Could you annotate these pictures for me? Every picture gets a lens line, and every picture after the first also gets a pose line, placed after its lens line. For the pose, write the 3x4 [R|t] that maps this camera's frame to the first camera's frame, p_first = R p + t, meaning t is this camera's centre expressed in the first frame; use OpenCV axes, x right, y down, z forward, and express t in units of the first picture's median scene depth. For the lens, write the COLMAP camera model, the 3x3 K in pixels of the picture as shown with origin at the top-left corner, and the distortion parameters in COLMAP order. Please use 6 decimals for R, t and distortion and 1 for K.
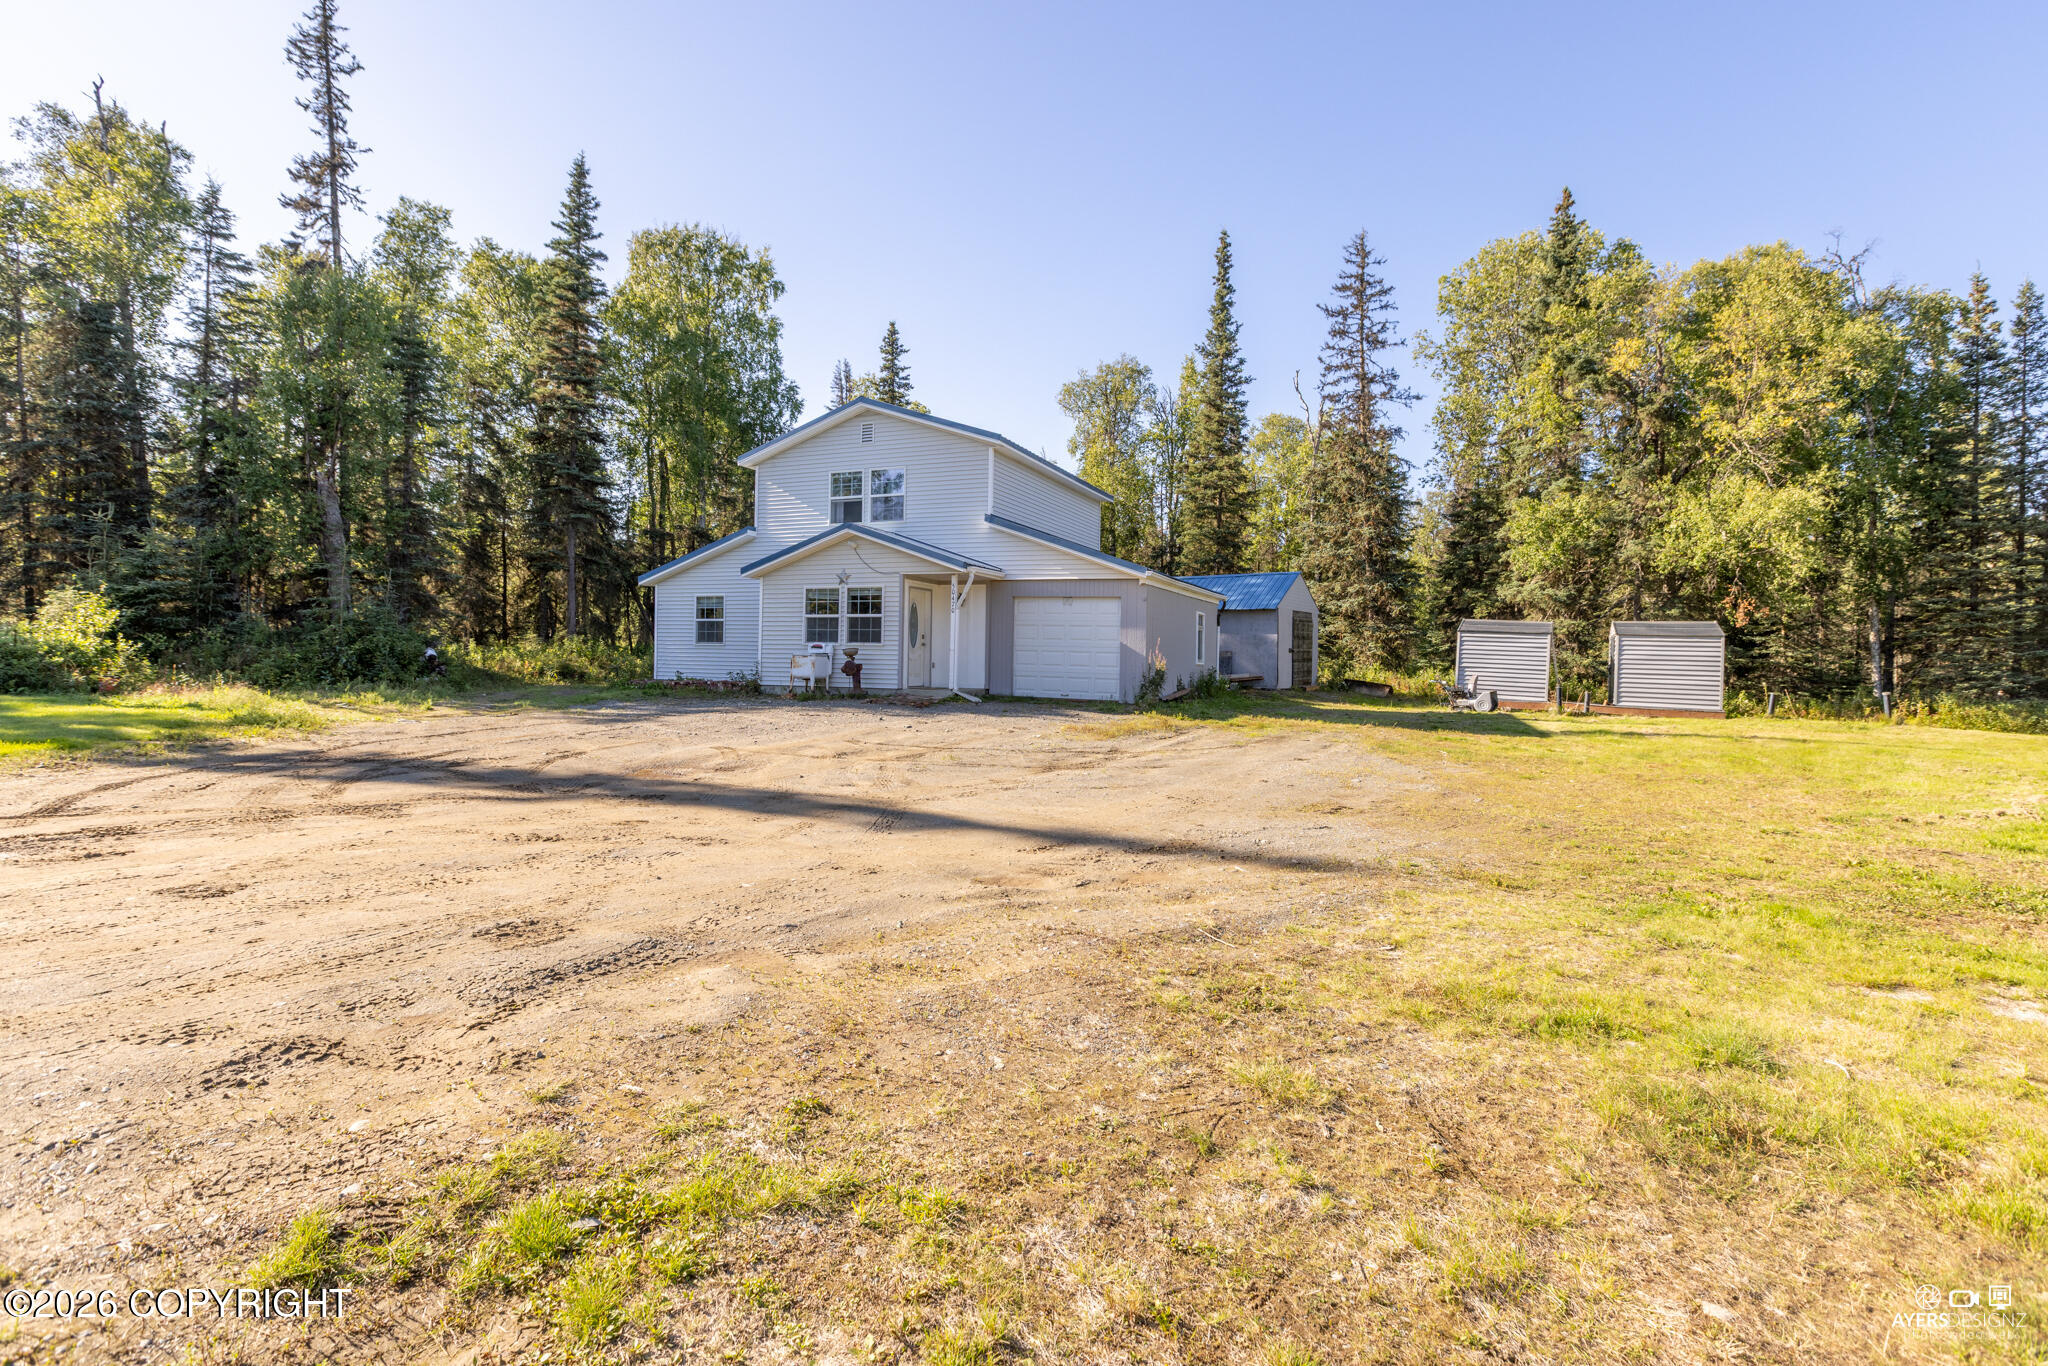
lens RADIAL K [[941.3, 0, 1031.3], [0, 941.3, 677.9], [0, 0, 1]] dist [0.002609, 0.000114]
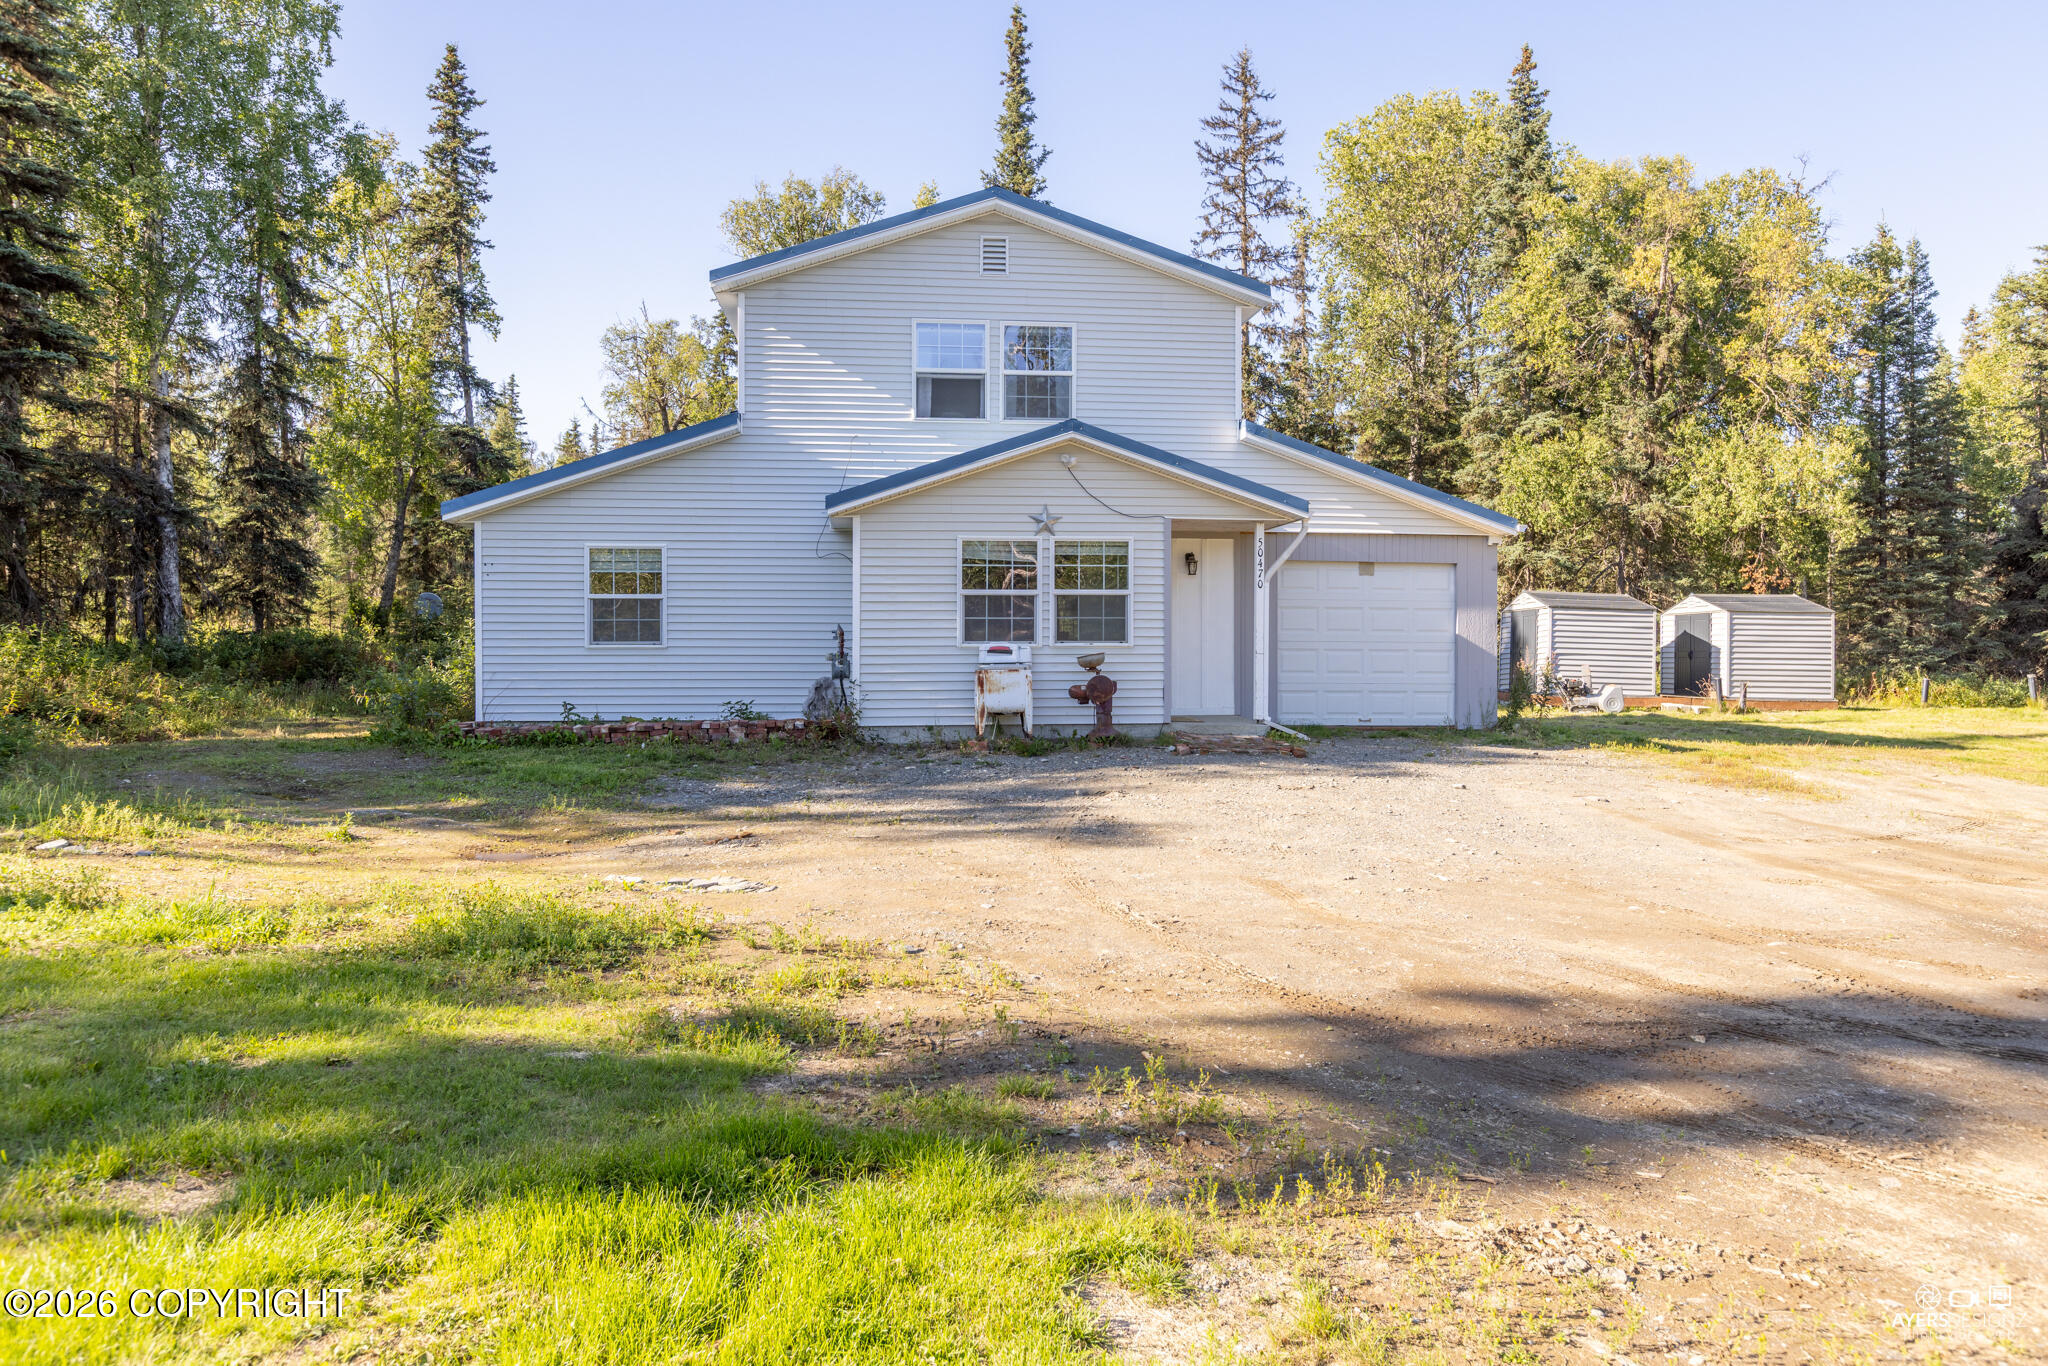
lens RADIAL K [[1350.2, 0, 1032.4], [0, 1350.2, 669.4], [0, 0, 1]] dist [0.008077, -0.002348]
pose [[0.874031, -0.028590, 0.485029, -0.500373], [0.025019, 0.999591, 0.013836, -0.028044], [-0.485226, 0.000042, 0.874389, 0.280104]]
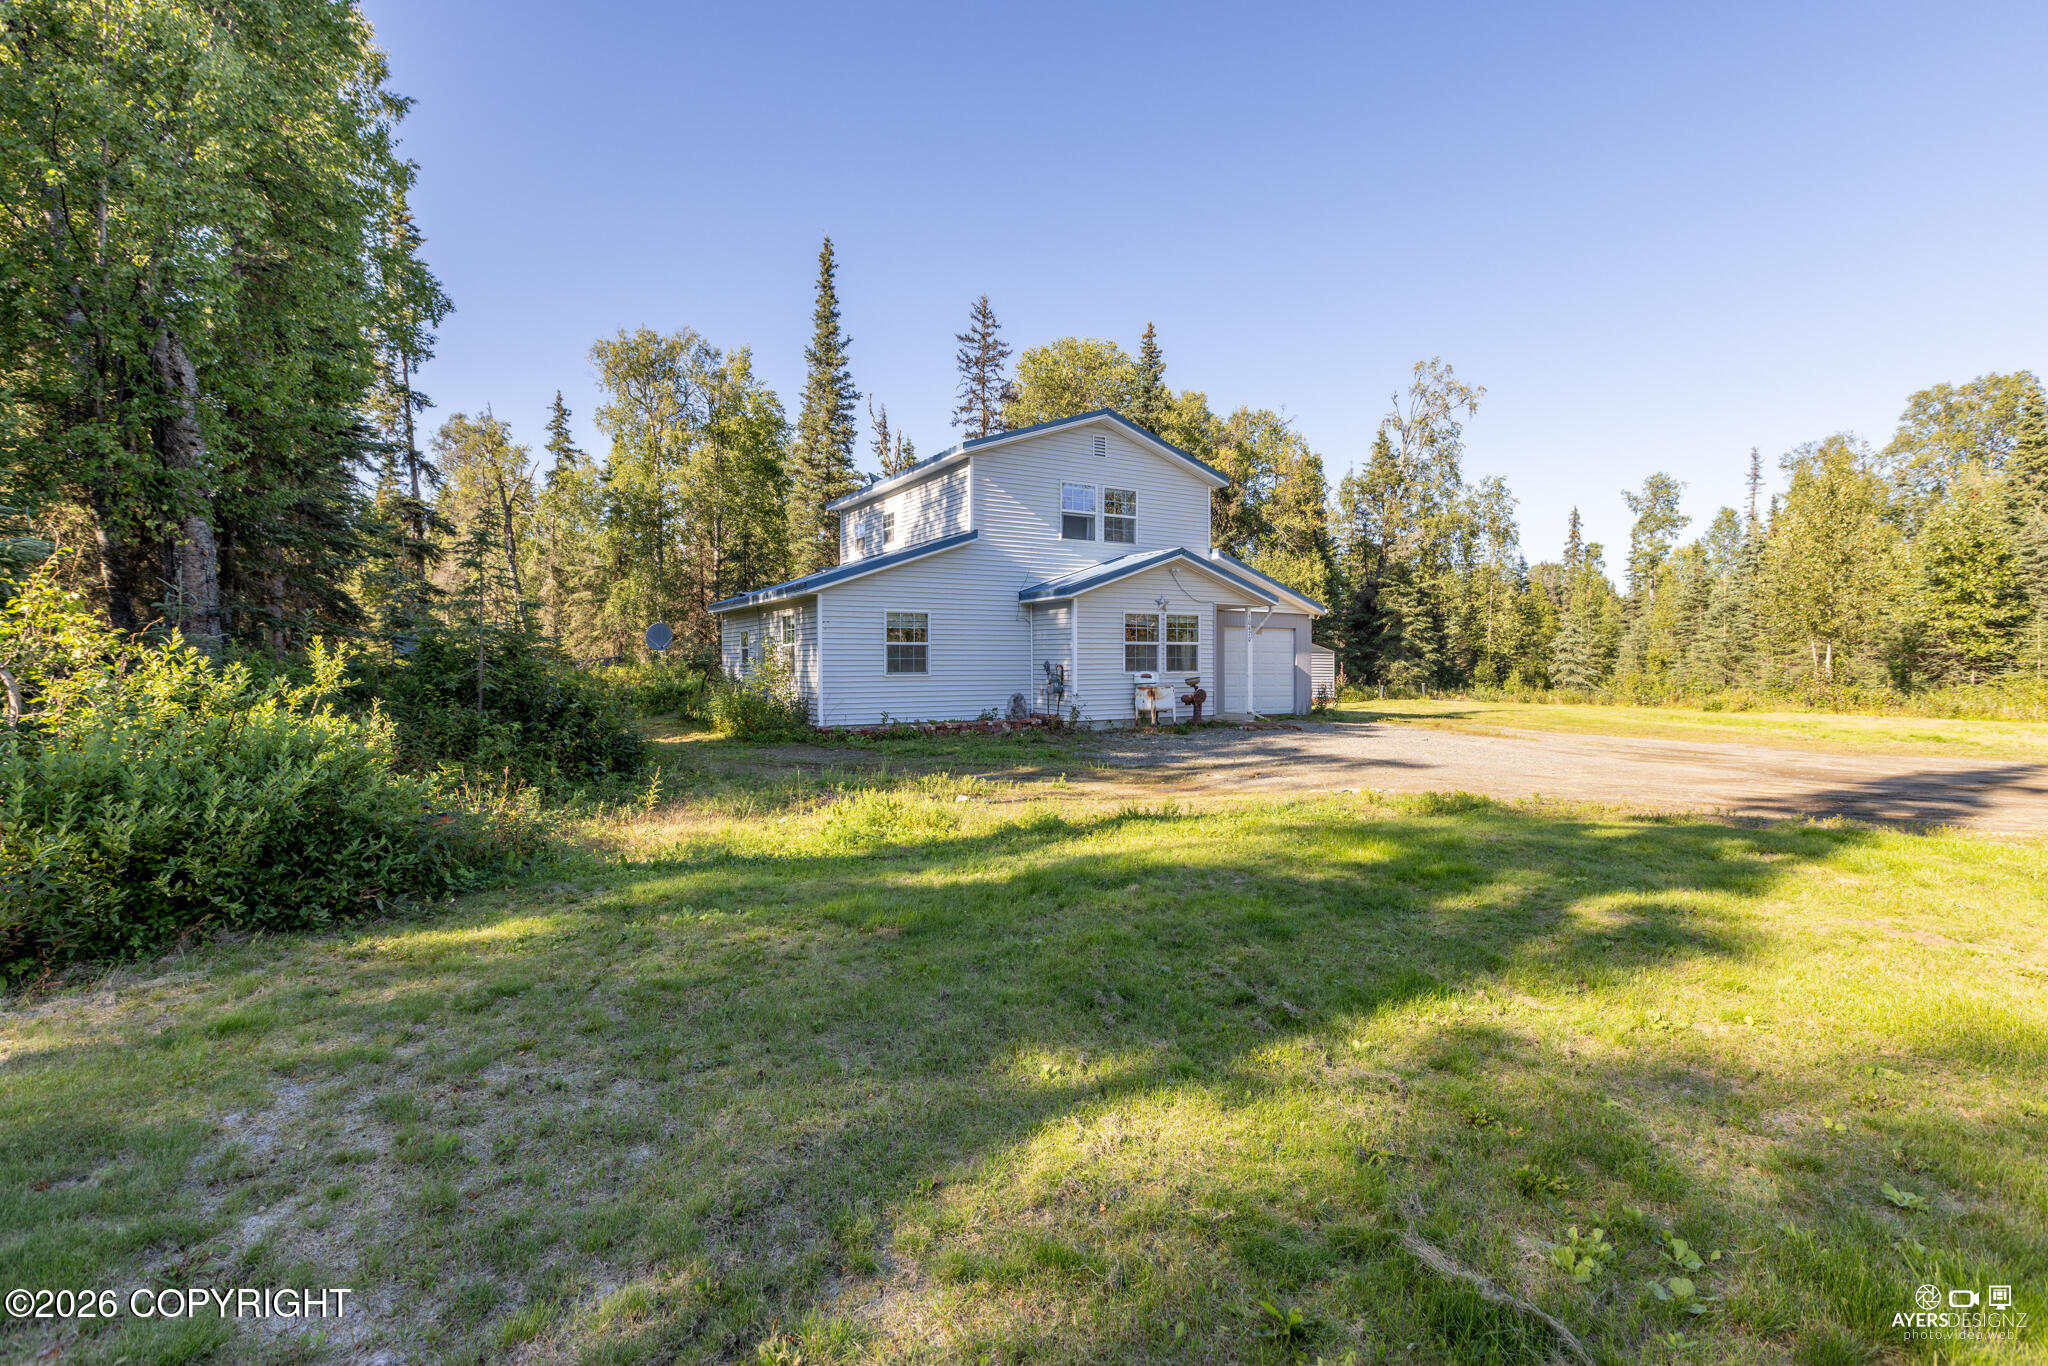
lens RADIAL K [[941.3, 0, 1030.1], [0, 941.3, 688.4], [0, 0, 1]] dist [0.002609, 0.000114]
pose [[0.588043, -0.039955, 0.807842, -0.908562], [0.030094, 0.999168, 0.027512, -0.043232], [-0.808269, 0.008133, 0.588757, 0.465610]]
